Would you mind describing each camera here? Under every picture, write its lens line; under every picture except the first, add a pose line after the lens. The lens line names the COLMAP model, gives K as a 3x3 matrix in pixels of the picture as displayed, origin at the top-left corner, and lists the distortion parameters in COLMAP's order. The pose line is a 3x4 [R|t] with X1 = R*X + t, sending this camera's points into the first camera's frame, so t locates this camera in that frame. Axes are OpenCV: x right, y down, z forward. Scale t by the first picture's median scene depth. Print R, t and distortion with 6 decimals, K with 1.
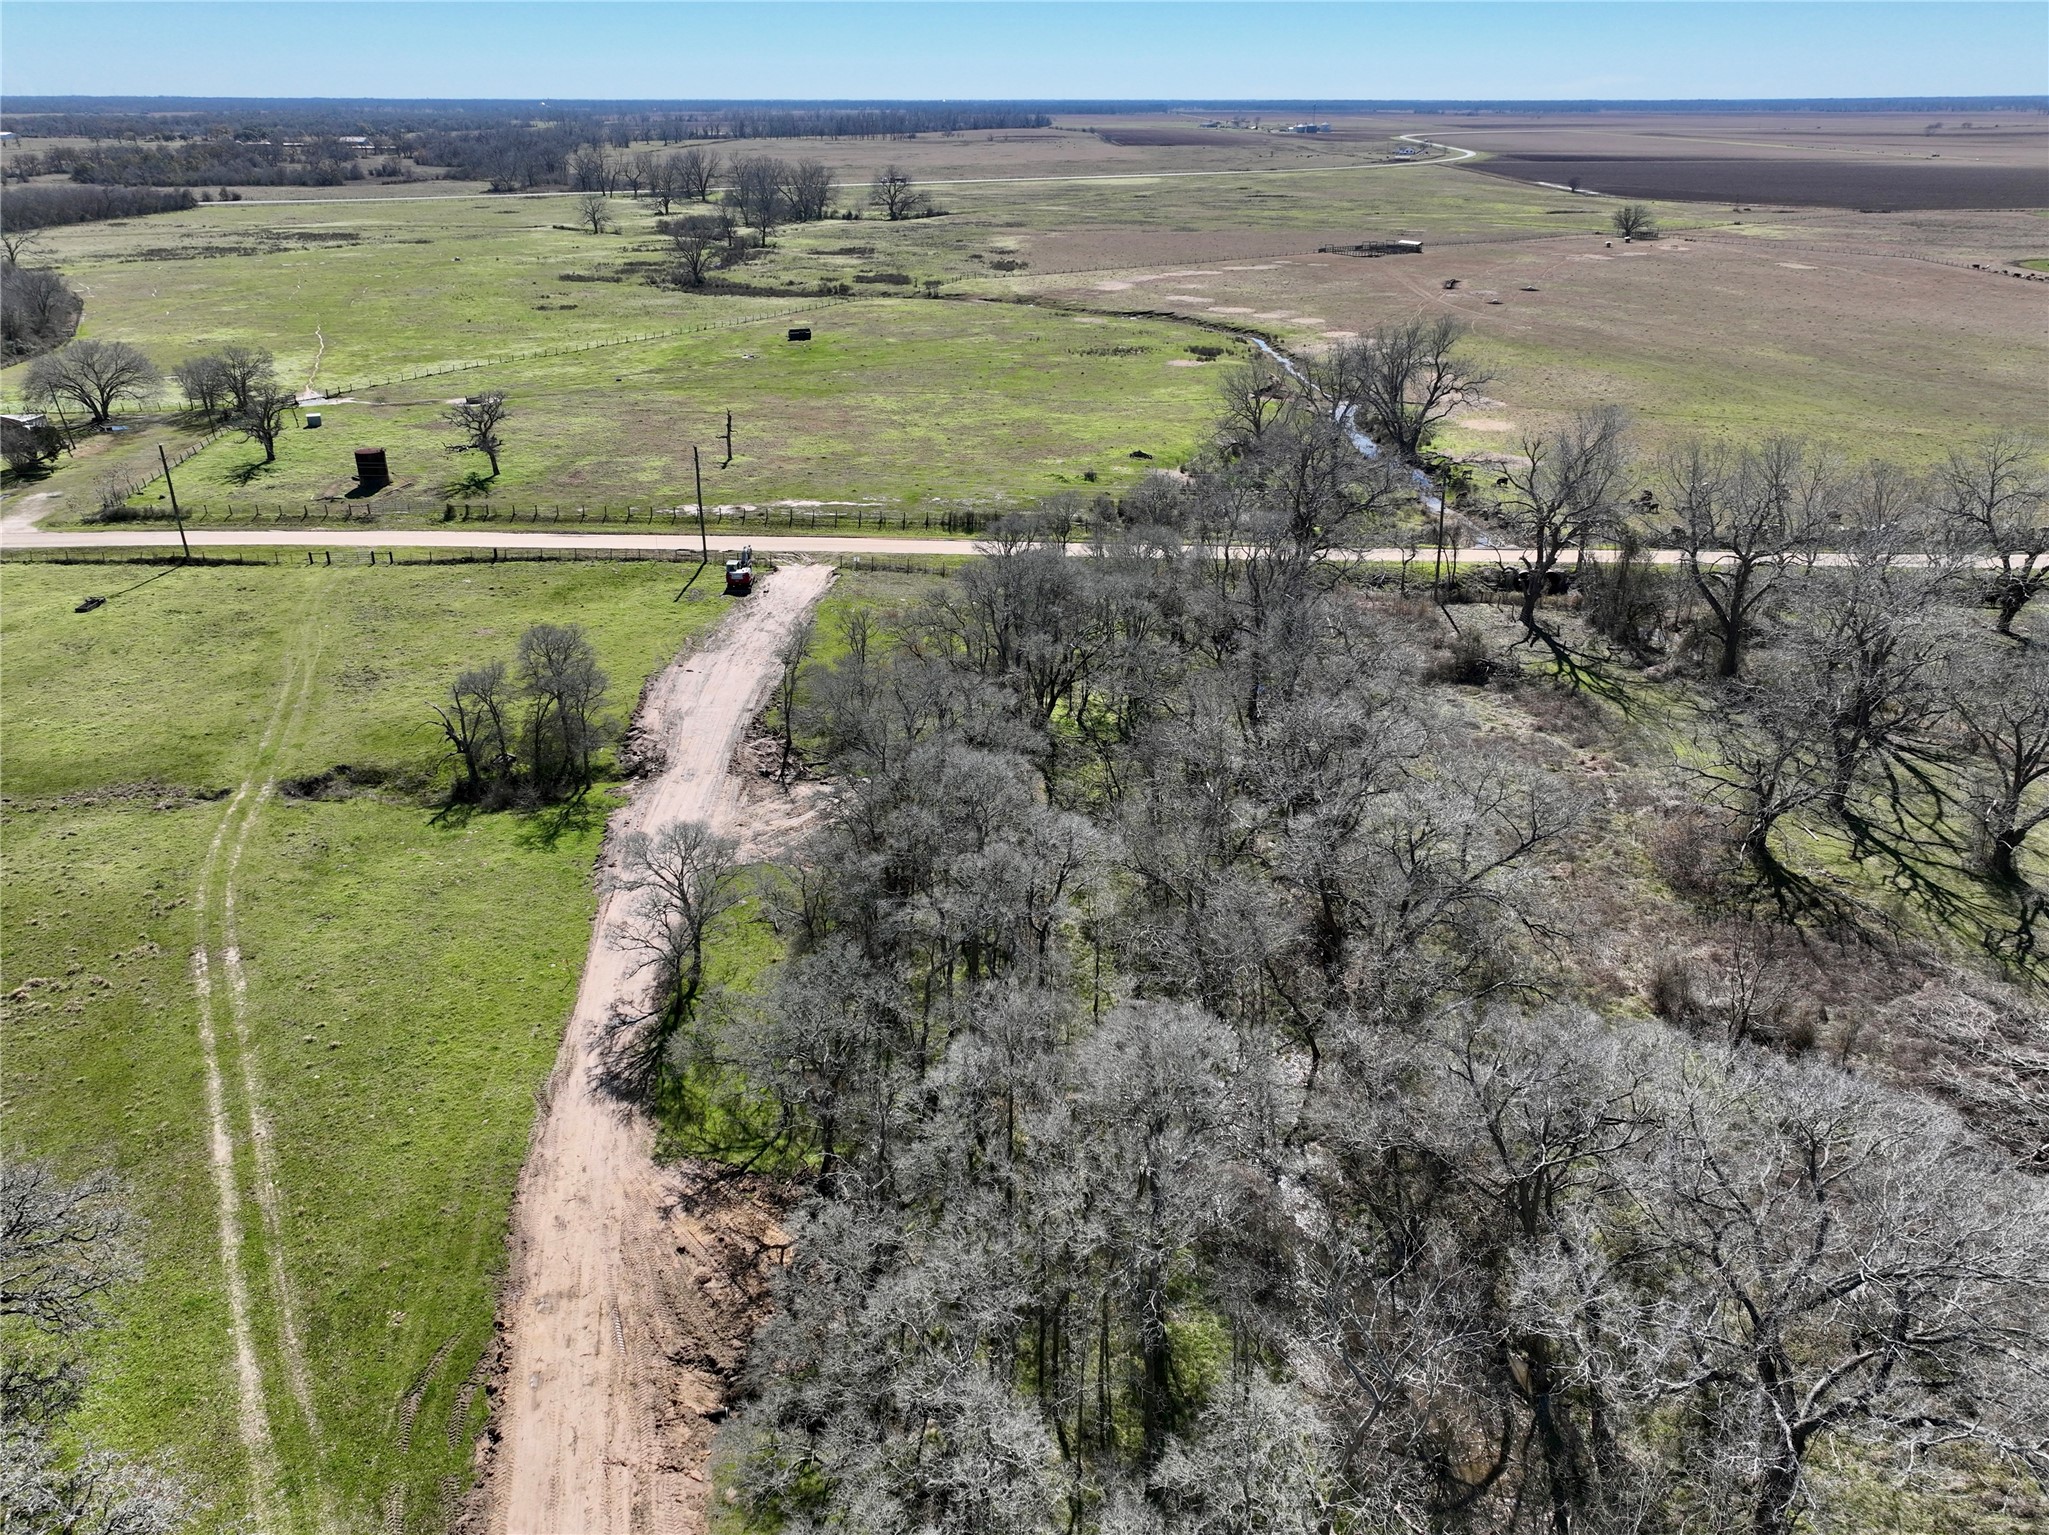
lens RADIAL K [[1449.9, 0, 1023.7], [0, 1449.9, 763.1], [0, 0, 1]] dist [-0.002837, 0.018449]
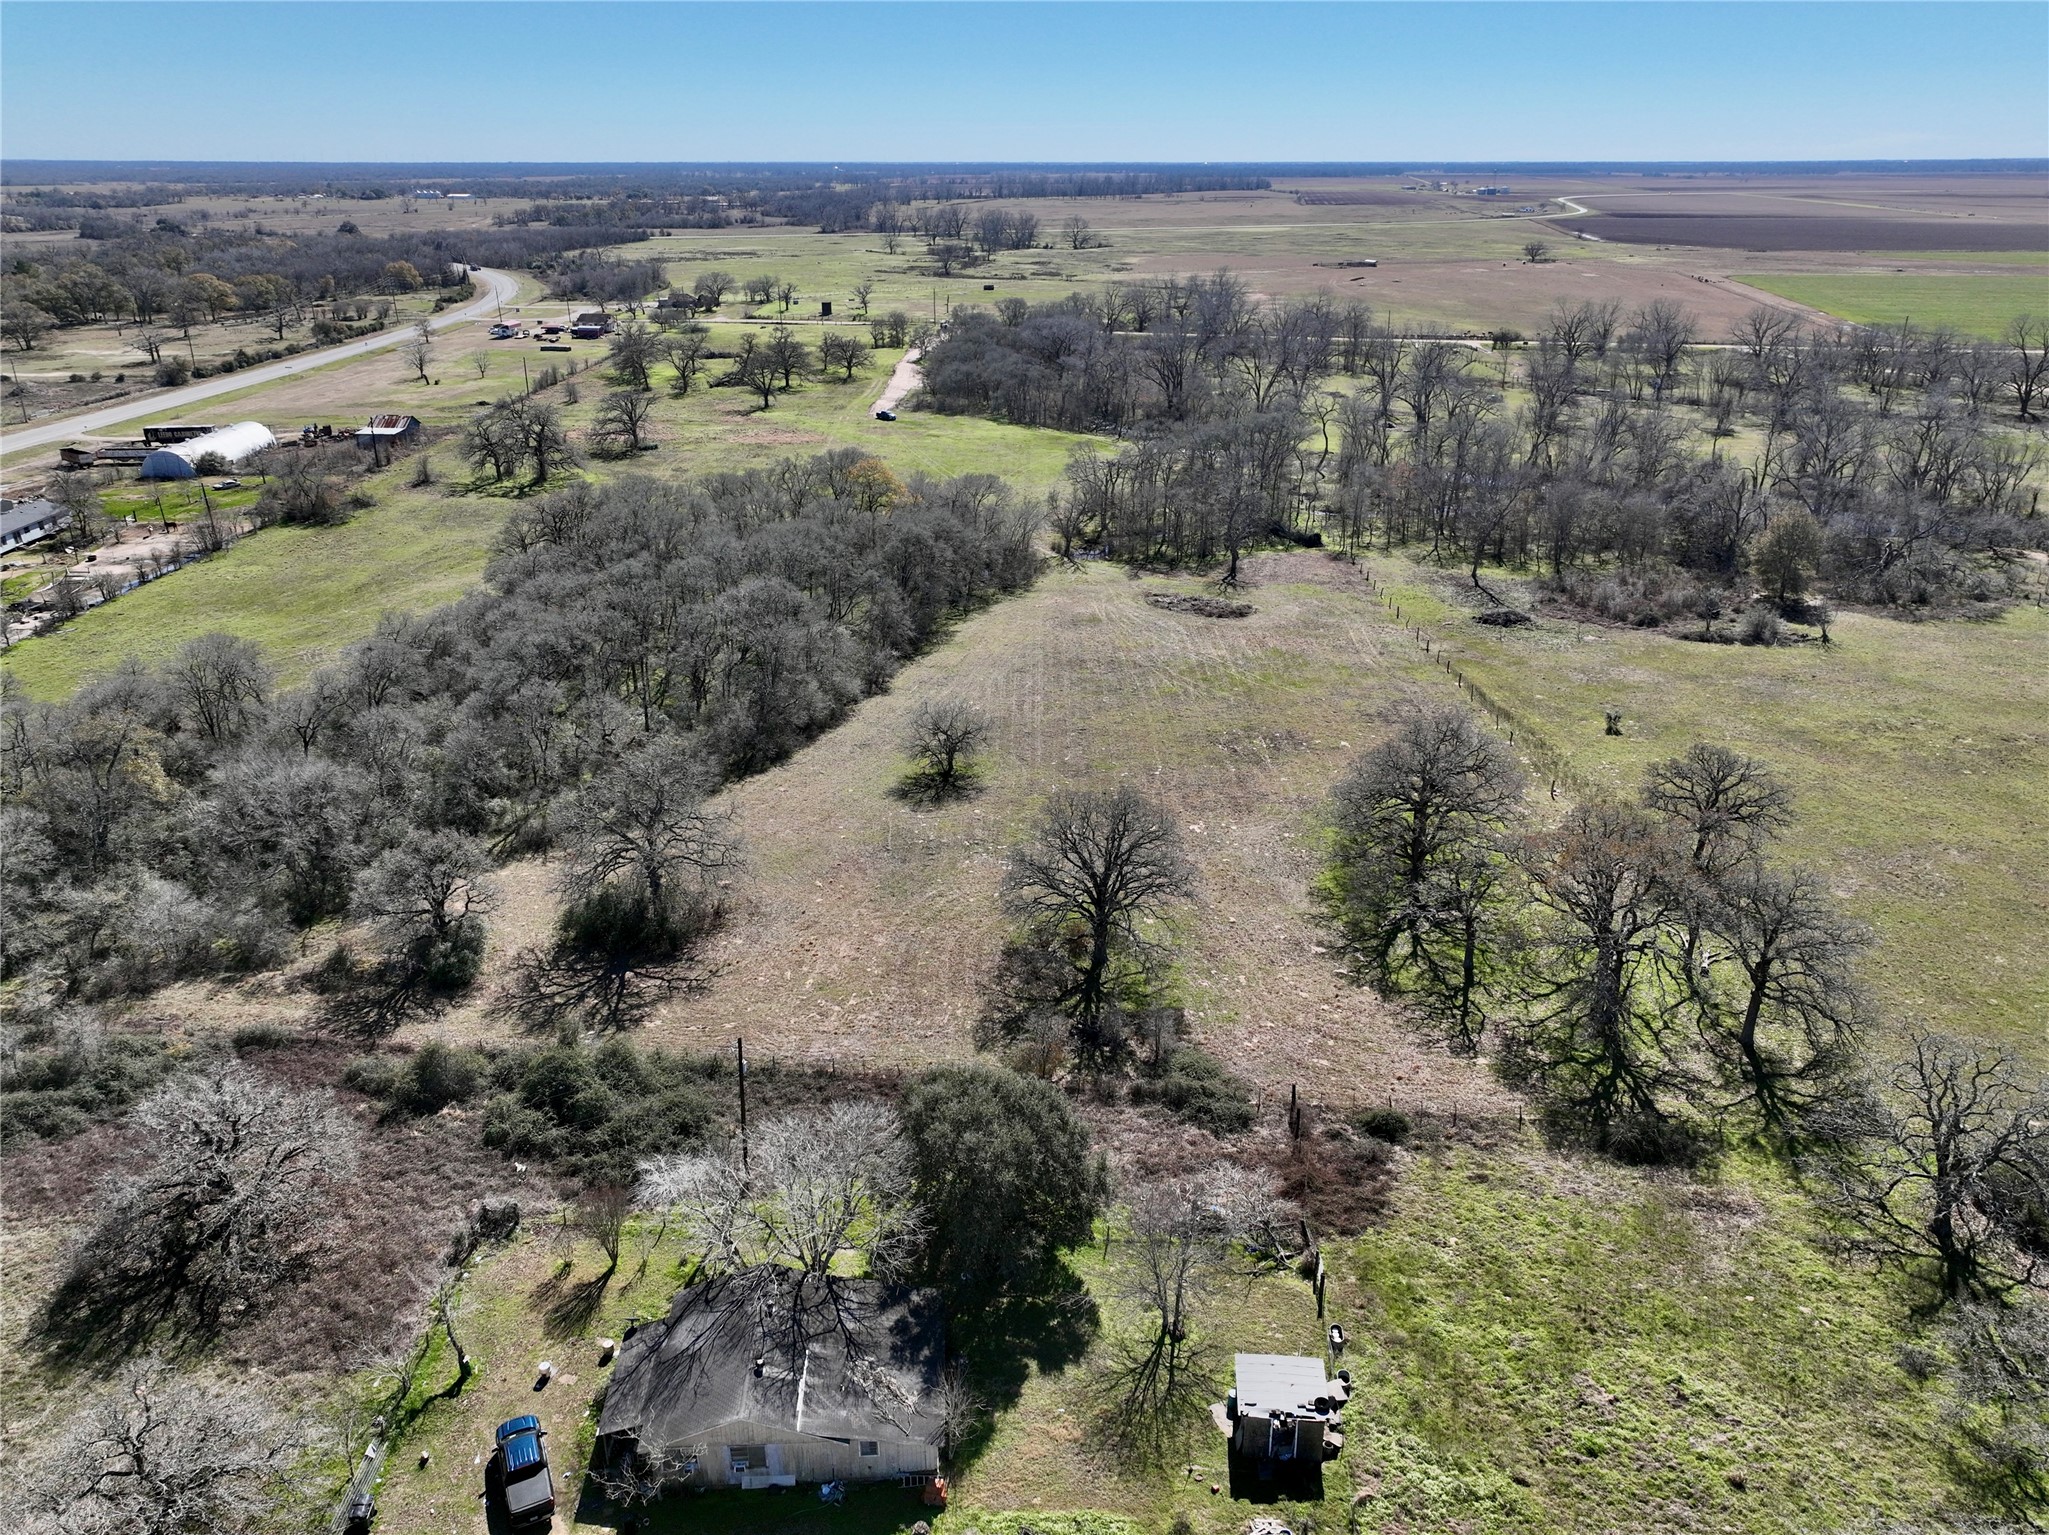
lens RADIAL K [[1449.9, 0, 1019.4], [0, 1449.9, 771.2], [0, 0, 1]] dist [-0.002837, 0.018449]
pose [[0.985088, 0.065762, -0.158985, 0.139552], [-0.070647, 0.997181, -0.025268, 0.235259], [0.156875, 0.036123, 0.986958, -0.543805]]
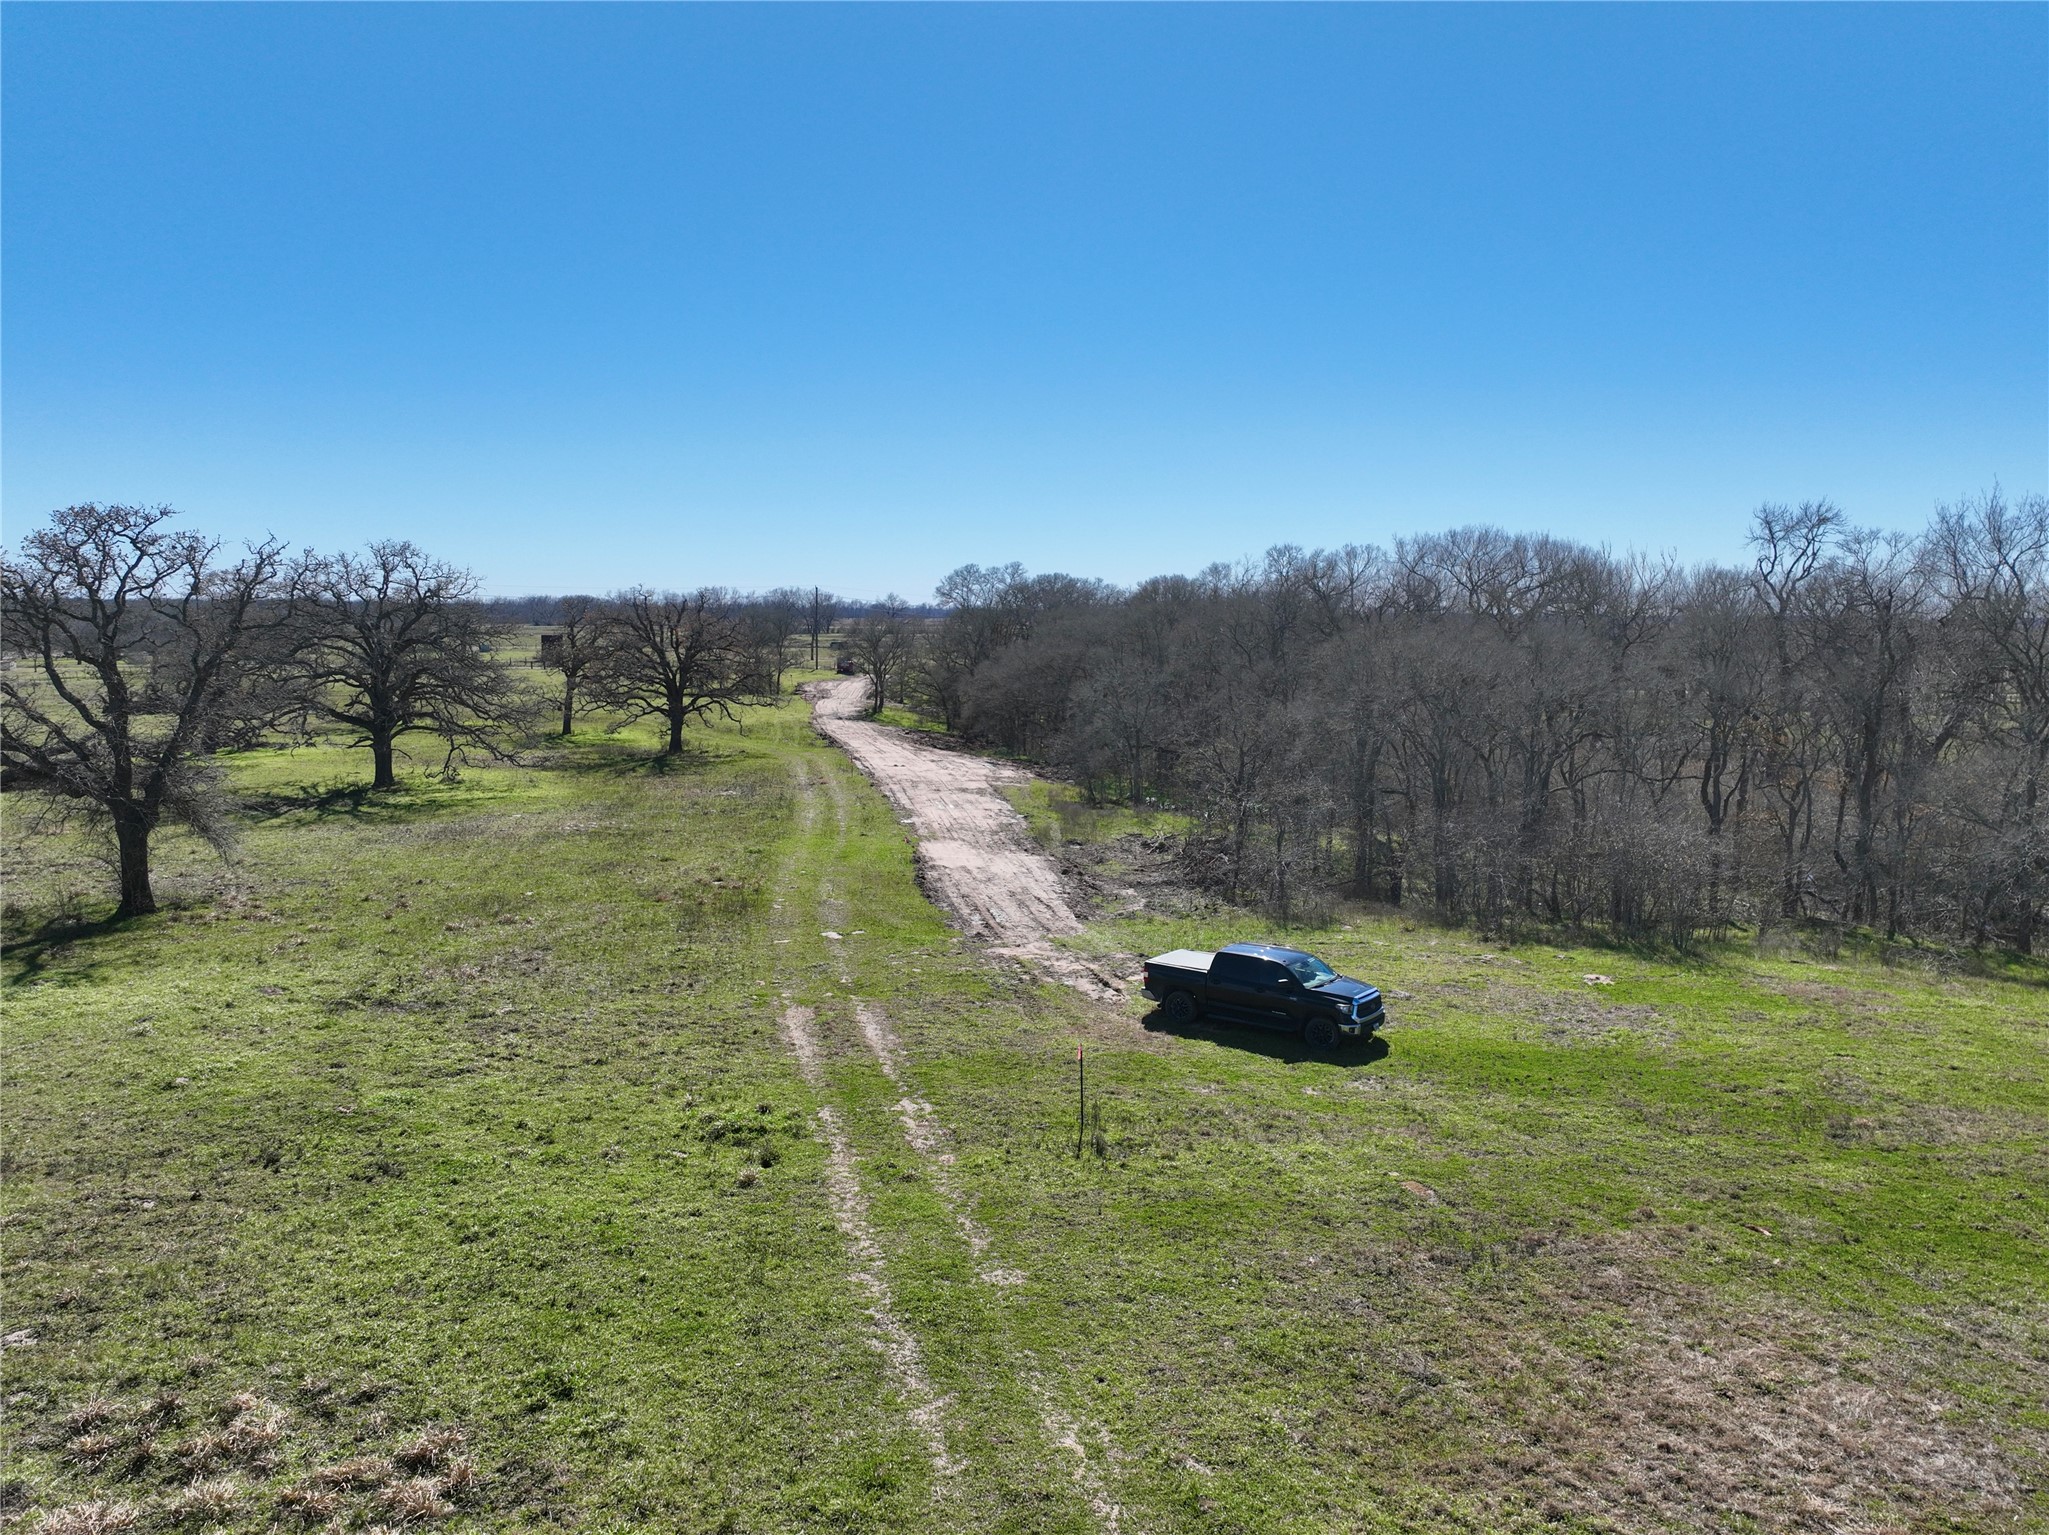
lens RADIAL K [[1449.9, 0, 1031.4], [0, 1449.9, 768.4], [0, 0, 1]] dist [-0.002837, 0.018449]
pose [[0.999392, 0.007574, 0.034021, -0.014966], [0.003844, 0.946191, -0.323587, 0.102392], [-0.034641, 0.323521, 0.945587, -0.076382]]
